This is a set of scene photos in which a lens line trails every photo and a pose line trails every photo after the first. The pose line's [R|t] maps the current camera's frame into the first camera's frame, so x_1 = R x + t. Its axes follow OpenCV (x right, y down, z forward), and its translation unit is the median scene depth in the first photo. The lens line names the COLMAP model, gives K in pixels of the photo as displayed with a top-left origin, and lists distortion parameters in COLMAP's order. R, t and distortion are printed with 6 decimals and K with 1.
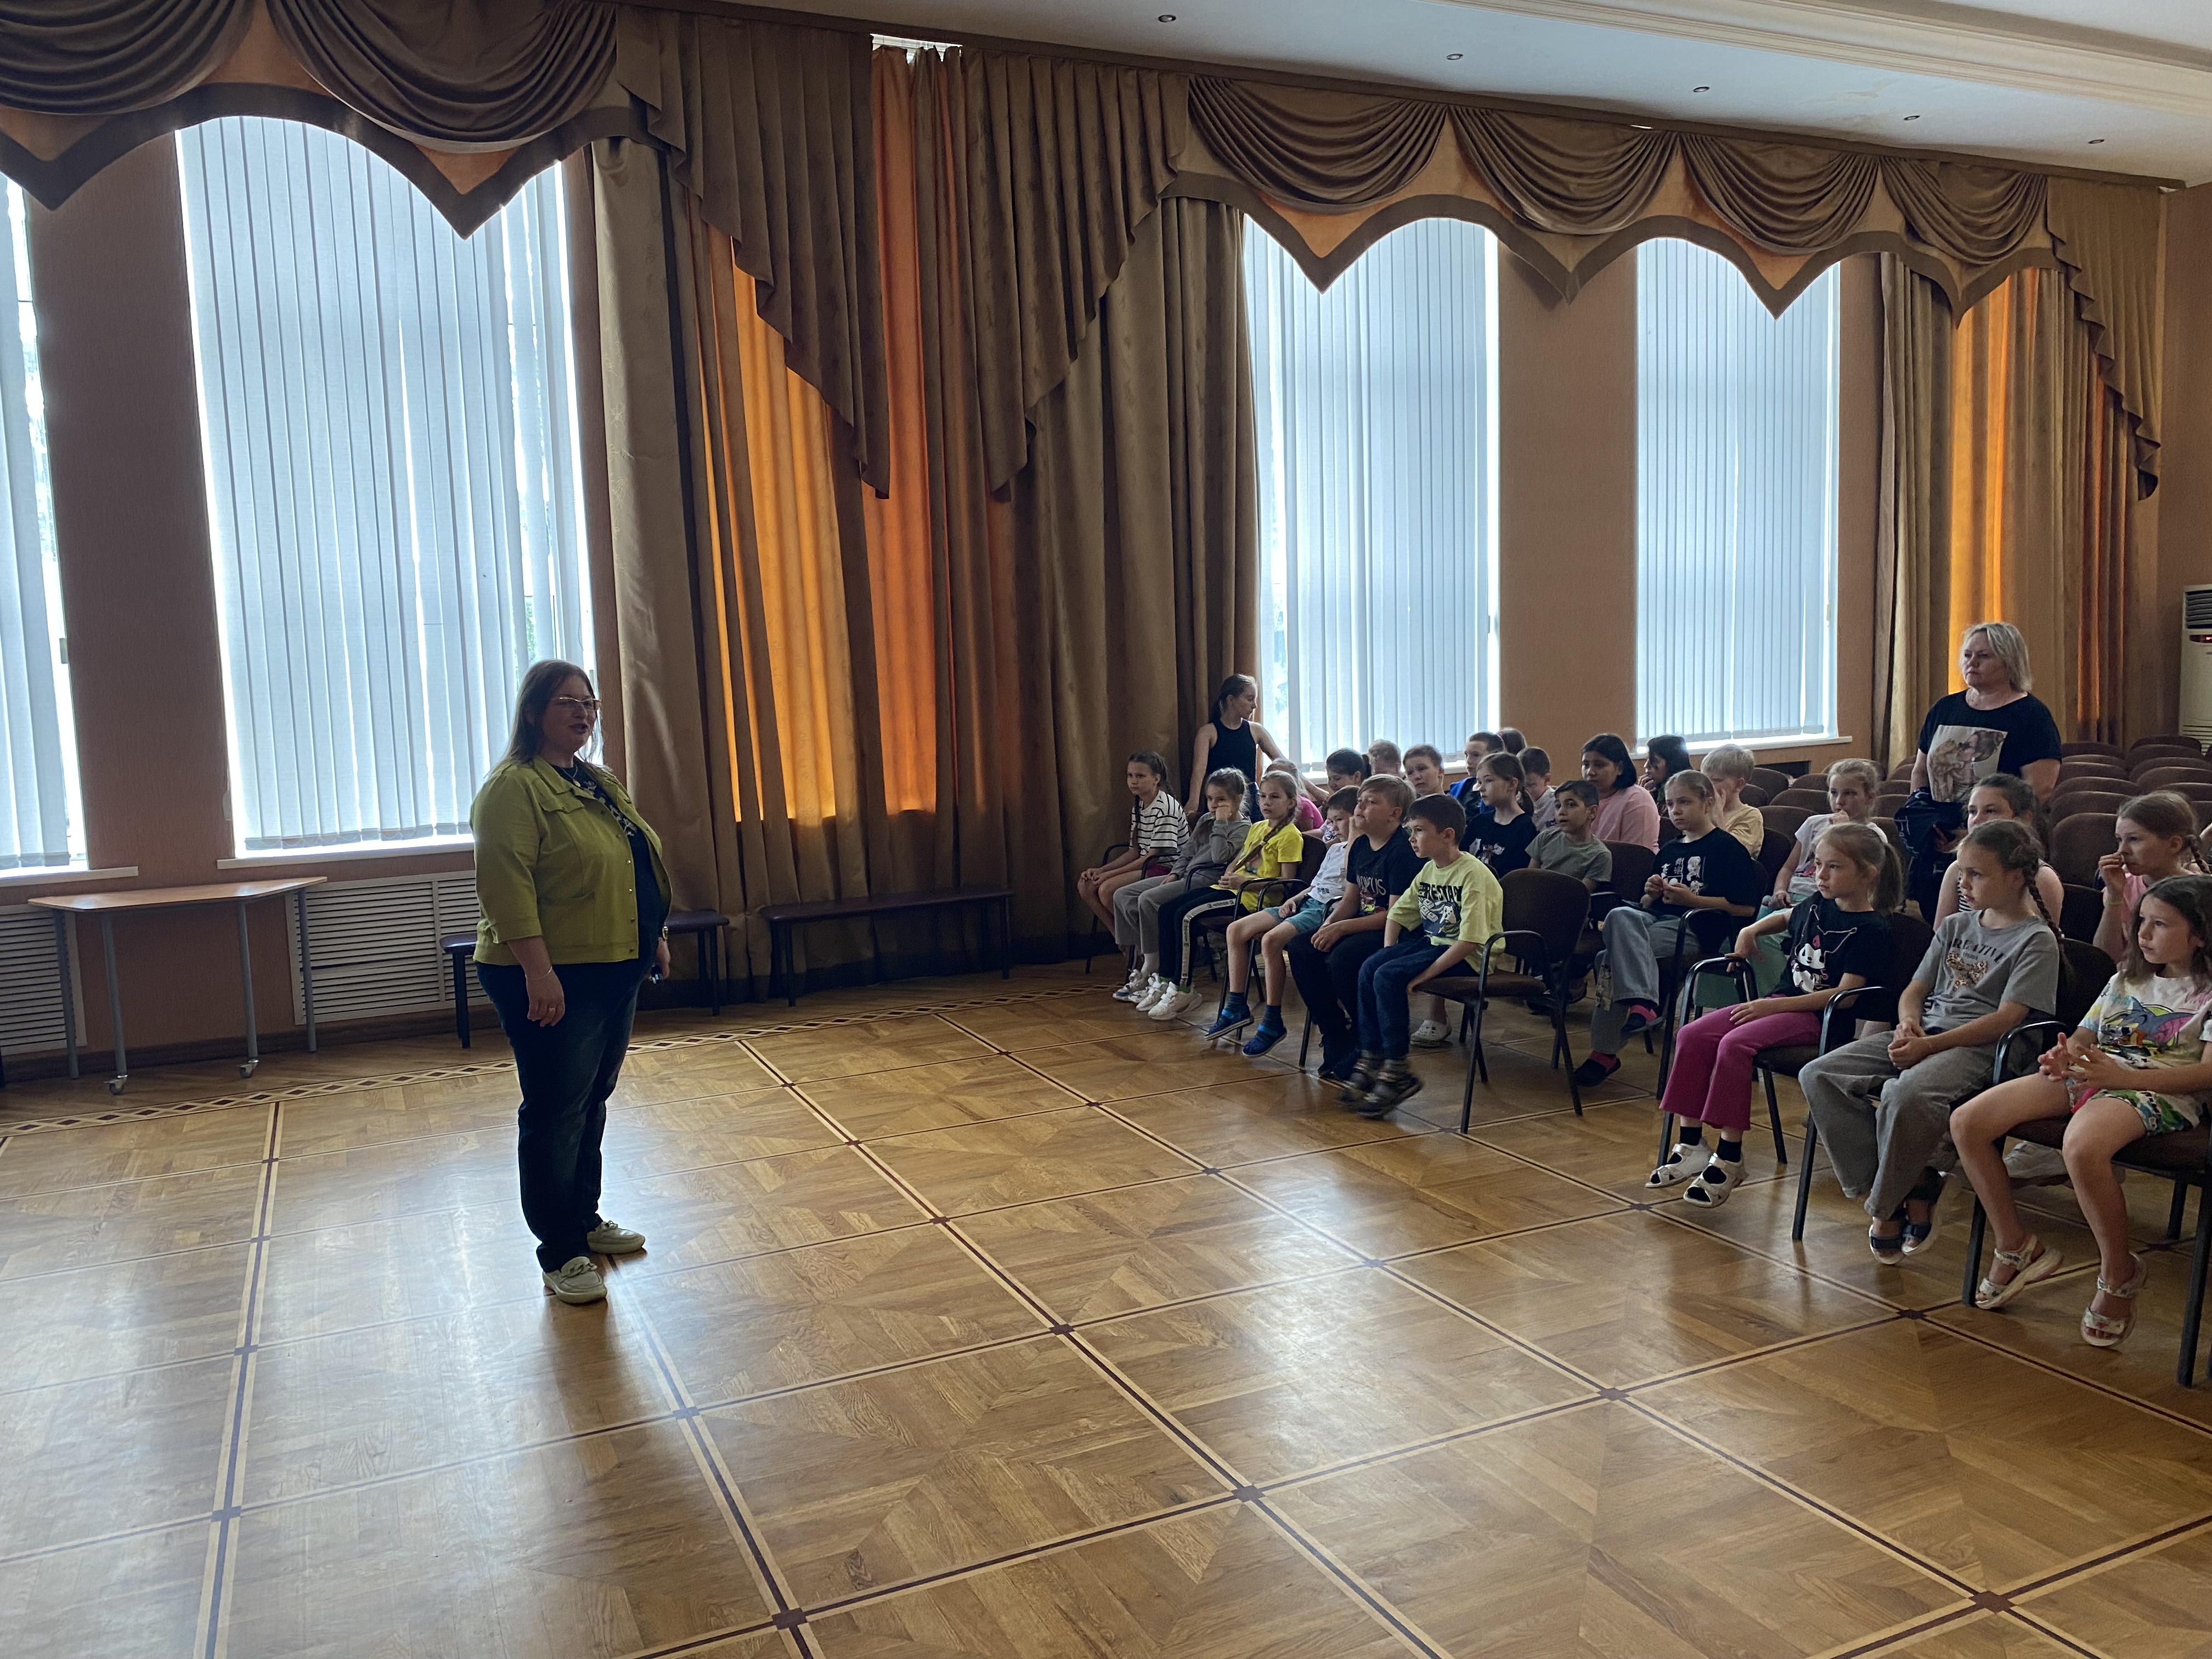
lens RADIAL K [[1676.7, 0, 1107.3], [0, 1676.7, 827.9], [0, 0, 1]] dist [0.014871, -0.025362]
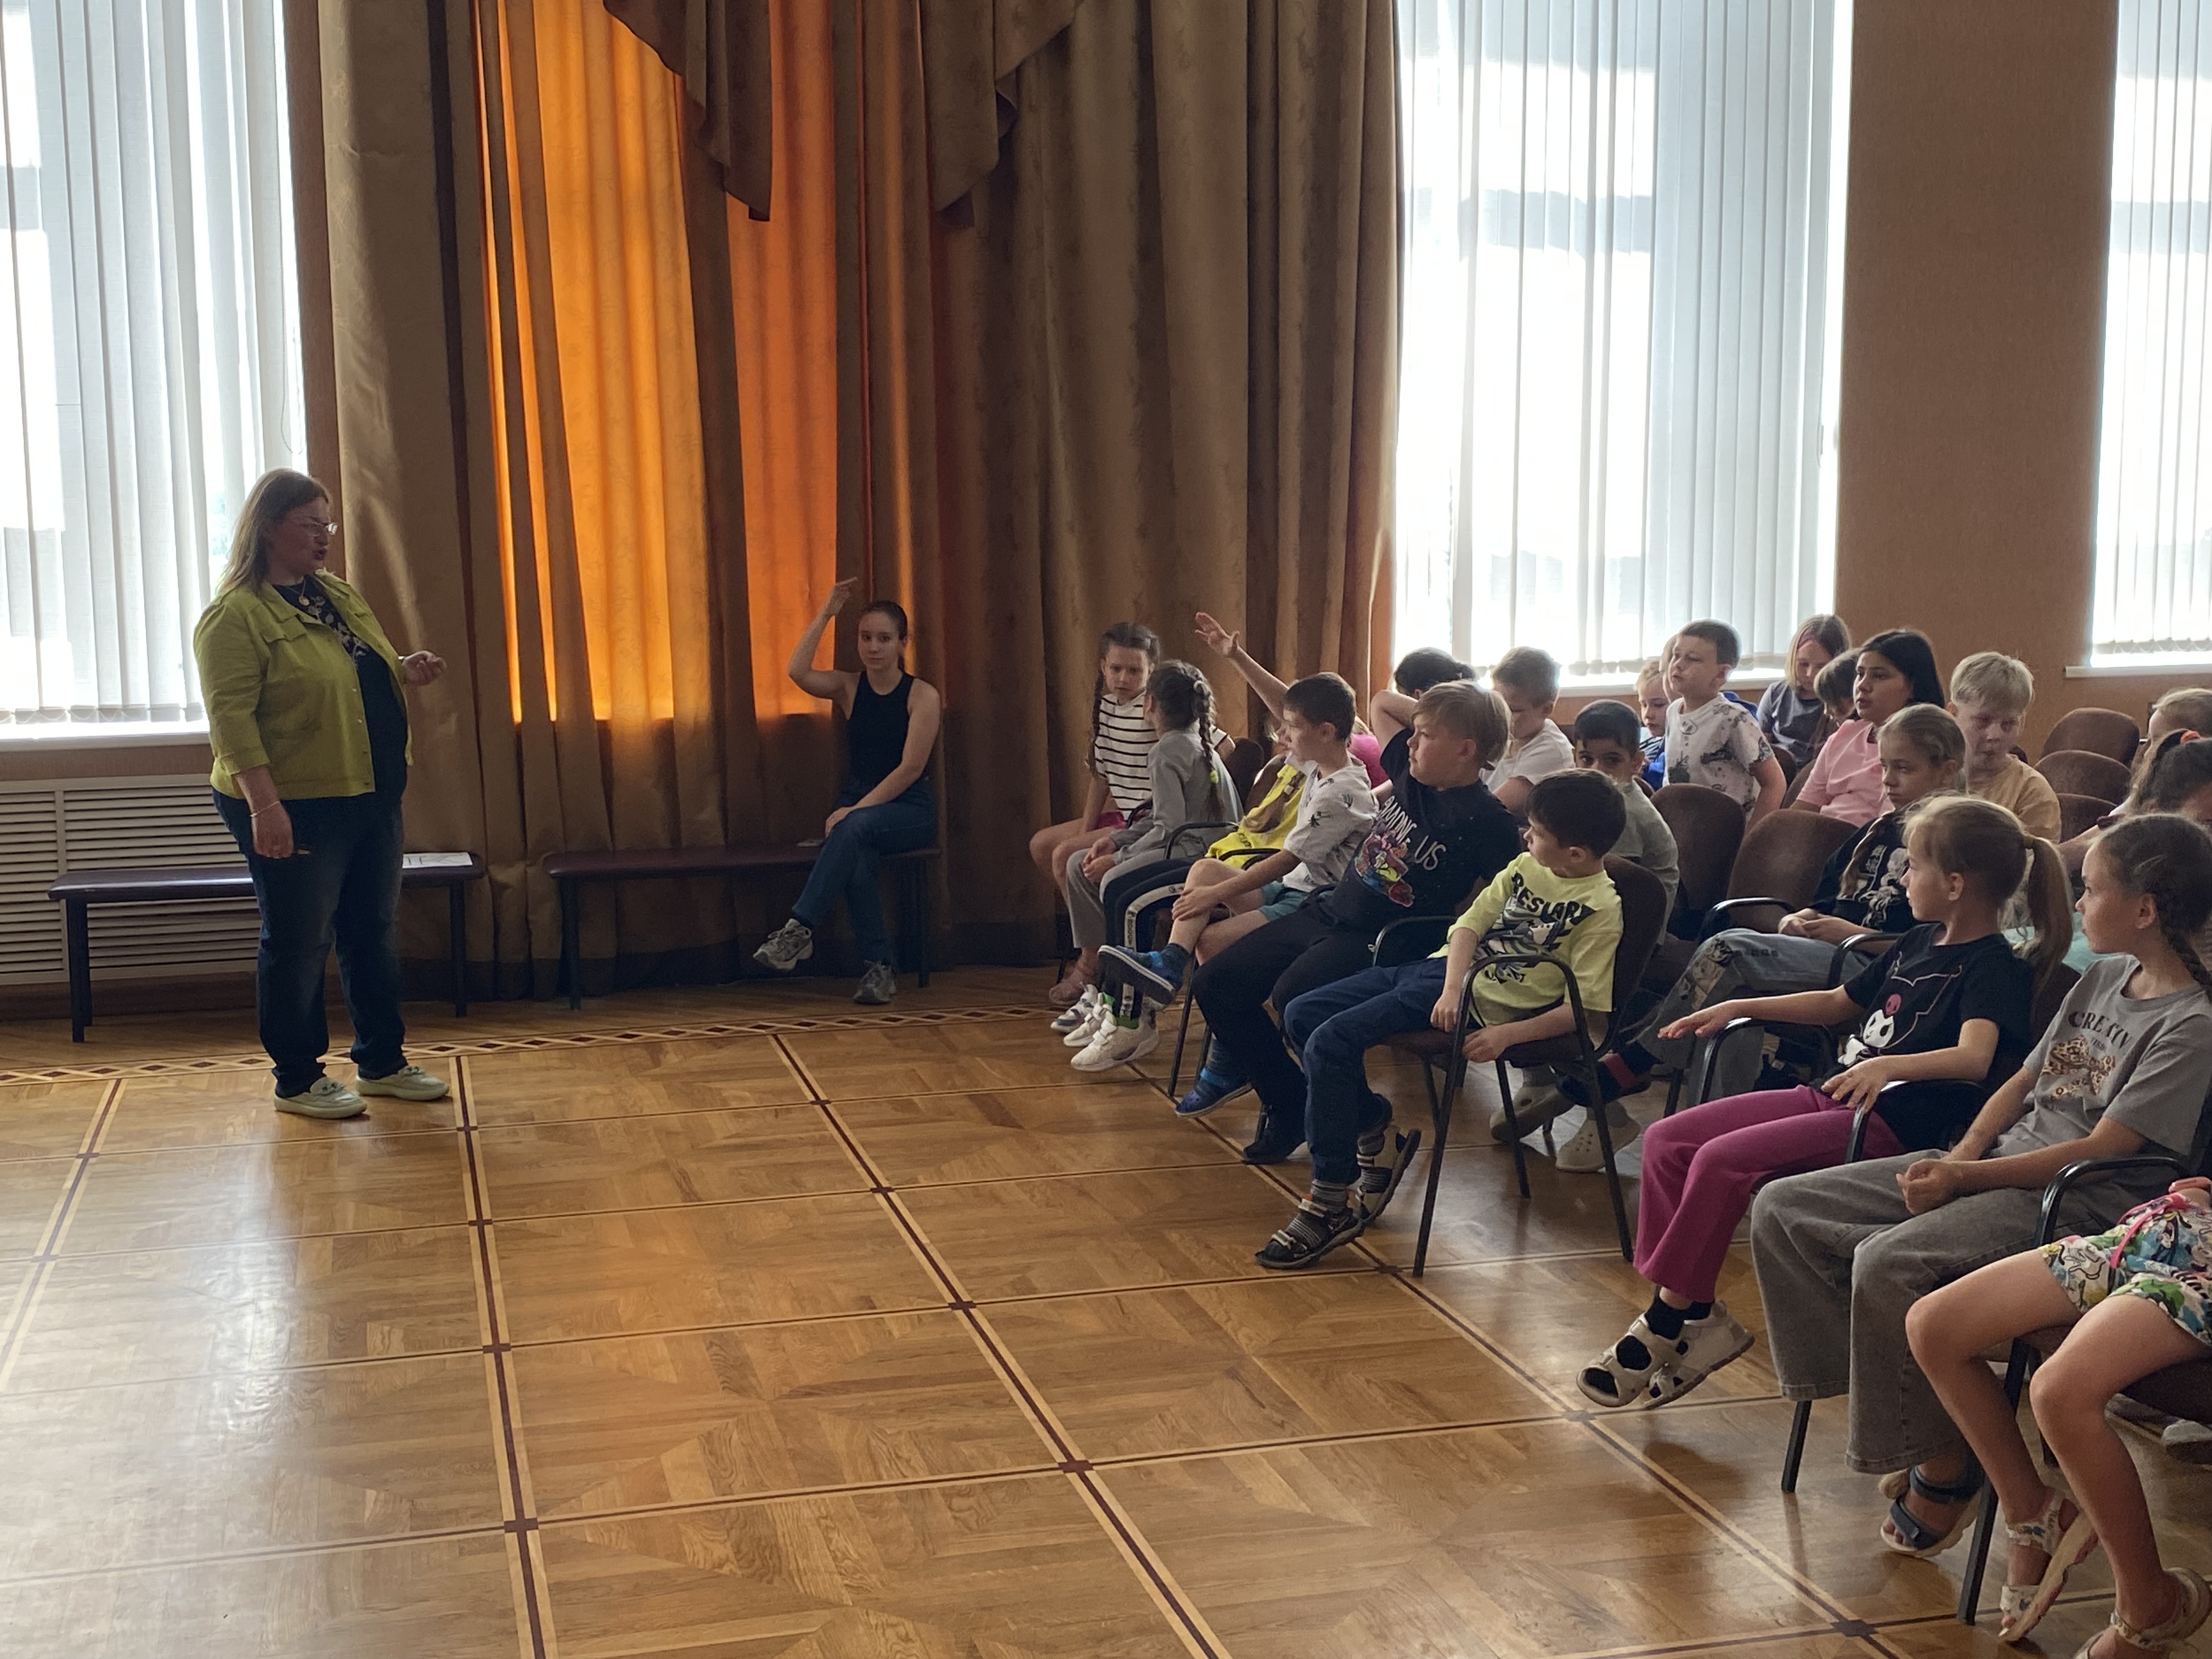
lens RADIAL K [[2721.0, 0, 1103.0], [0, 2721.0, 835.1], [0, 0, 1]] dist [0.027025, 0.000000]
pose [[0.984209, 0.048283, -0.170299, 0.186239], [-0.042074, 0.998318, 0.039885, -0.011226], [0.171938, -0.032090, 0.984585, -0.000386]]
